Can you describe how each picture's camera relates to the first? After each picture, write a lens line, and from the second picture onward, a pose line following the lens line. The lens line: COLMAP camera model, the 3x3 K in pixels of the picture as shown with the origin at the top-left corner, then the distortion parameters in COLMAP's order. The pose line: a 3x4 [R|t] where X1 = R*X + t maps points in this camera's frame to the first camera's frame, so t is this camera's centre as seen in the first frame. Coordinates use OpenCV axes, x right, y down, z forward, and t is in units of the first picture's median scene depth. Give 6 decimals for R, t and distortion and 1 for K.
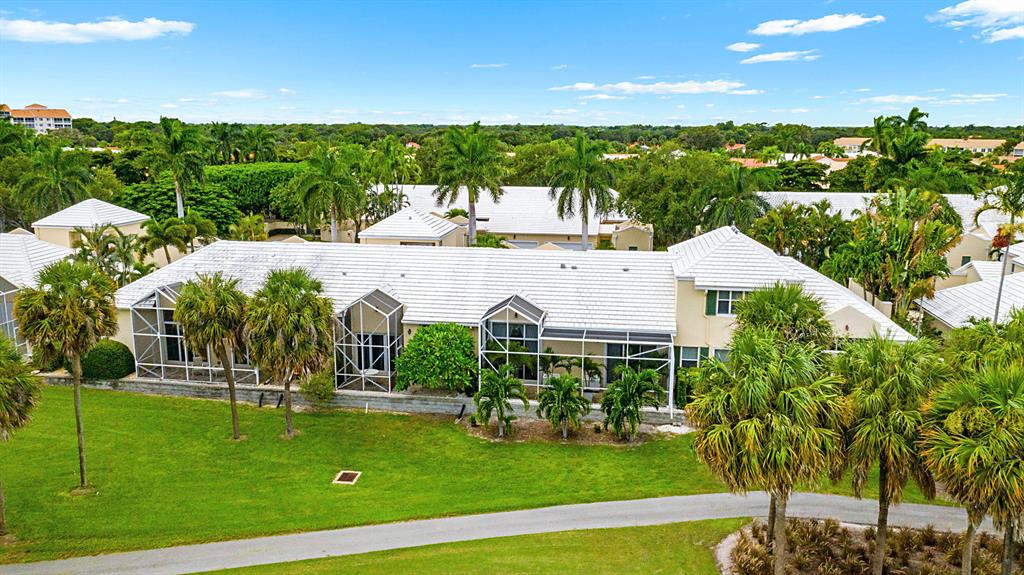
lens RADIAL K [[791.2, 0, 513.2], [0, 791.2, 290.0], [0, 0, 1]] dist [-0.020942, 0.014796]
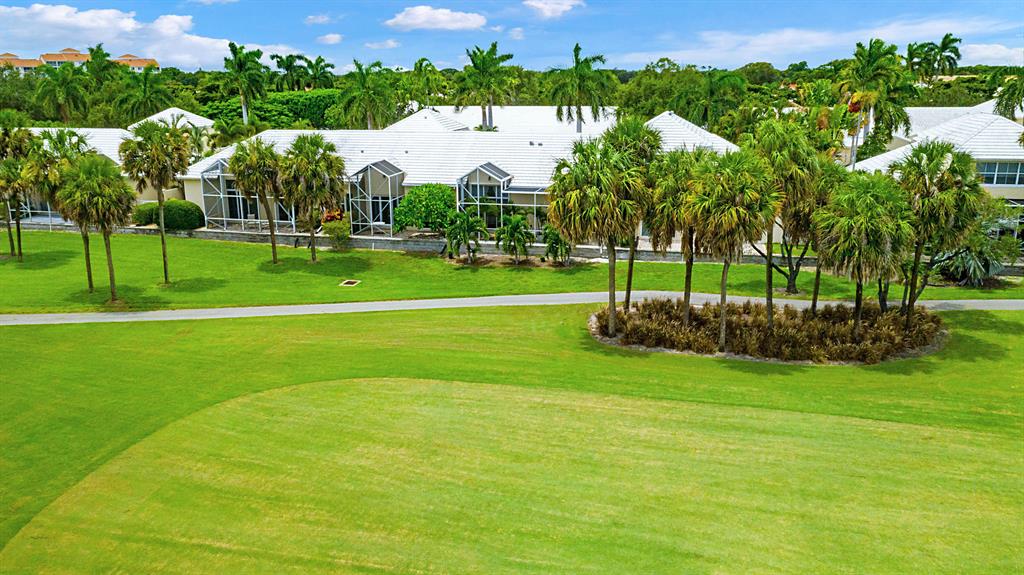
lens RADIAL K [[791.2, 0, 514.5], [0, 791.2, 290.0], [0, 0, 1]] dist [-0.020942, 0.014796]
pose [[0.995532, 0.011283, -0.093744, 0.181947], [-0.005509, 0.998084, 0.061626, 0.145103], [0.094259, -0.060835, 0.993687, -0.305404]]
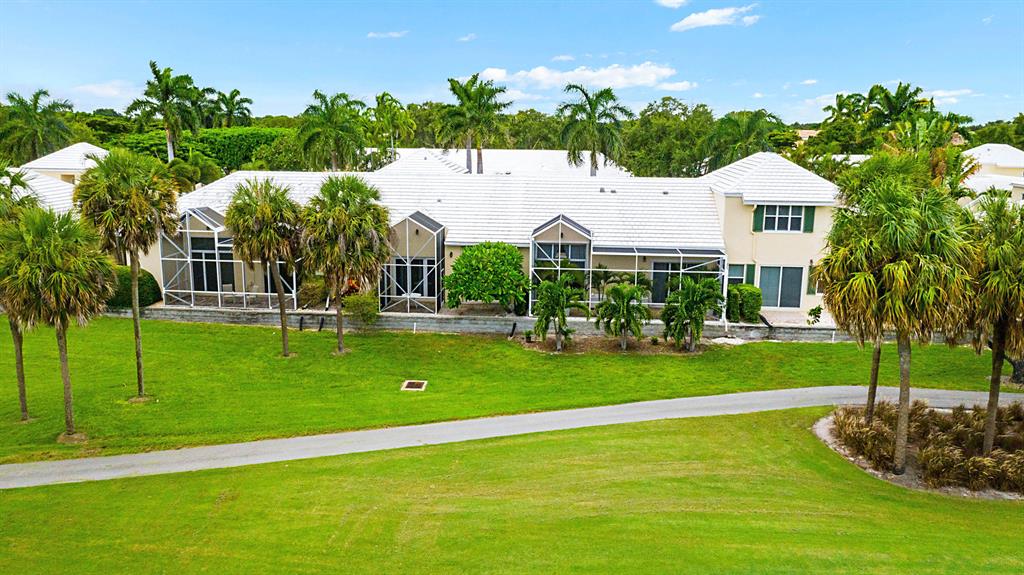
lens RADIAL K [[791.2, 0, 511.4], [0, 791.2, 293.3], [0, 0, 1]] dist [-0.020942, 0.014796]
pose [[0.997399, -0.010147, 0.071366, -0.142132], [0.009741, 0.999934, 0.006027, 0.106398], [-0.071423, -0.005316, 0.997432, 0.021239]]
